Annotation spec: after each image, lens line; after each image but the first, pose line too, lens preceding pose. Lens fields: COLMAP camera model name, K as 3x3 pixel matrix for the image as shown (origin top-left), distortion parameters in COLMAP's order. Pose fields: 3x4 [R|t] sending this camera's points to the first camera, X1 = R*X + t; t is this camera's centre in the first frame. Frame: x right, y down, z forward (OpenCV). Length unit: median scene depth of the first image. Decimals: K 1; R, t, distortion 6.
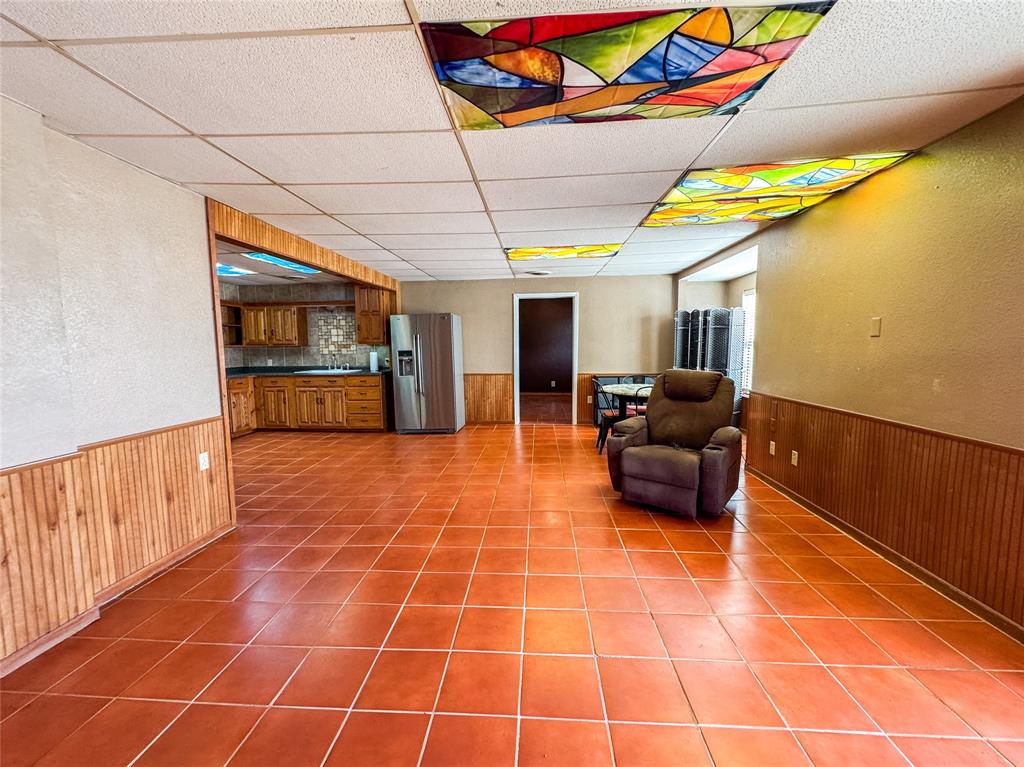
lens RADIAL K [[415.6, 0, 497.8], [0, 415.6, 381.3], [0, 0, 1]] dist [-0.000276, -0.000359]
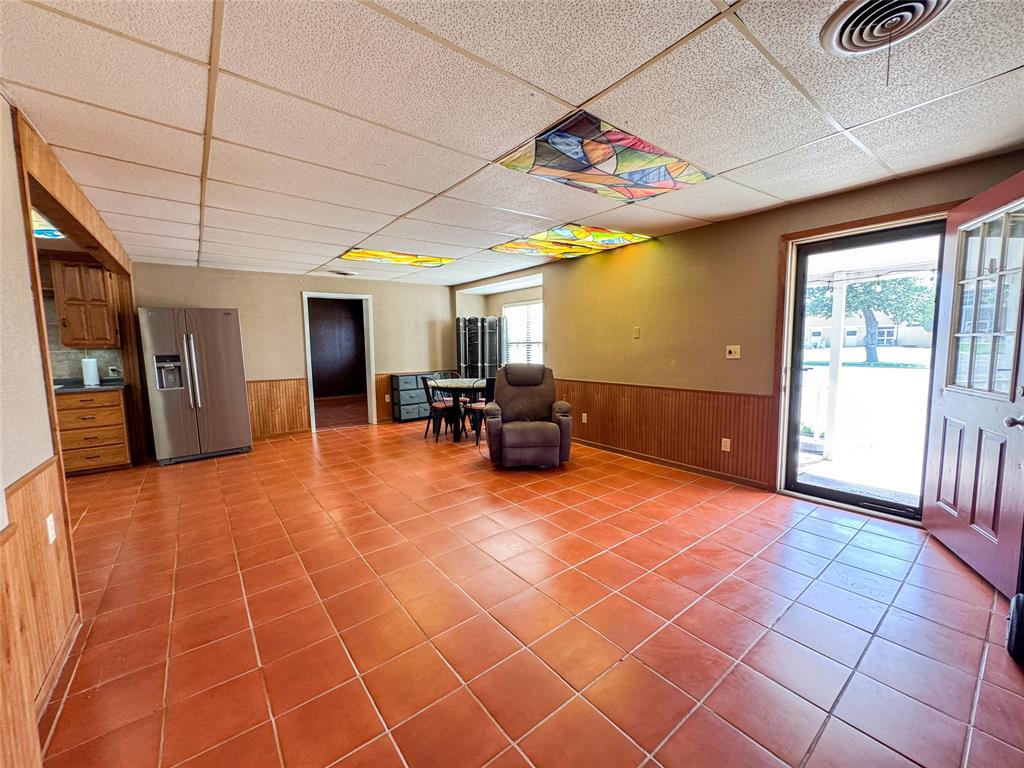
lens RADIAL K [[415.6, 0, 495.6], [0, 415.6, 381.7], [0, 0, 1]] dist [-0.000276, -0.000359]
pose [[0.751309, -0.061814, 0.657050, -0.266769], [0.066266, 0.997638, 0.018083, 0.001181], [-0.656615, 0.029954, 0.753630, 0.031857]]
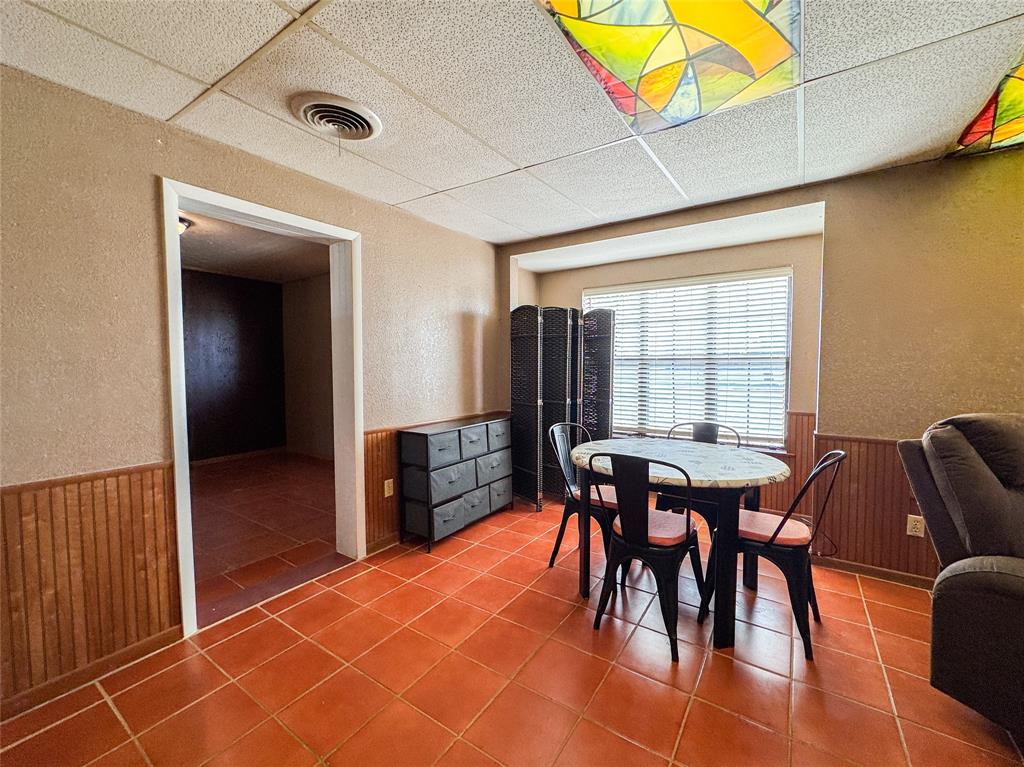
lens RADIAL K [[415.6, 0, 493.4], [0, 415.6, 375.3], [0, 0, 1]] dist [-0.000276, -0.000359]
pose [[0.498180, -0.020327, 0.866835, -0.101749], [0.076639, 0.996845, -0.020669, -0.057647], [-0.863680, 0.076731, 0.498166, 0.698080]]
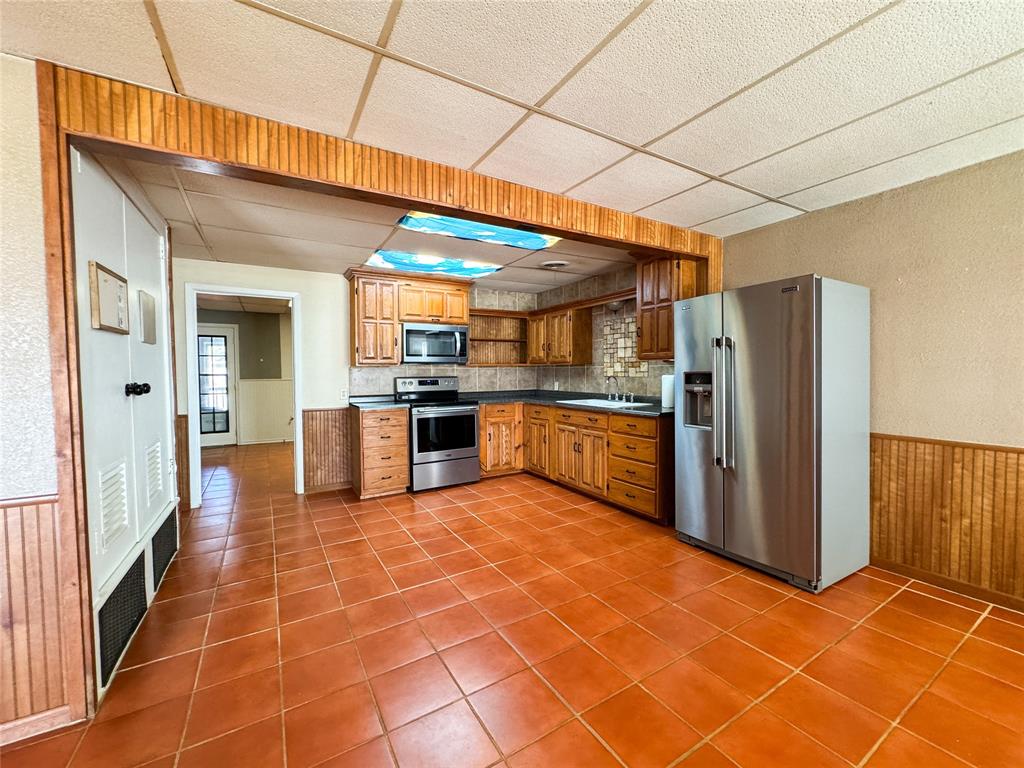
lens RADIAL K [[415.6, 0, 503.0], [0, 415.6, 384.7], [0, 0, 1]] dist [-0.000276, -0.000359]
pose [[0.595731, 0.035049, -0.802419, 0.024775], [-0.070186, 0.997497, -0.008538, -0.038881], [0.800112, 0.061404, 0.596700, 0.523139]]
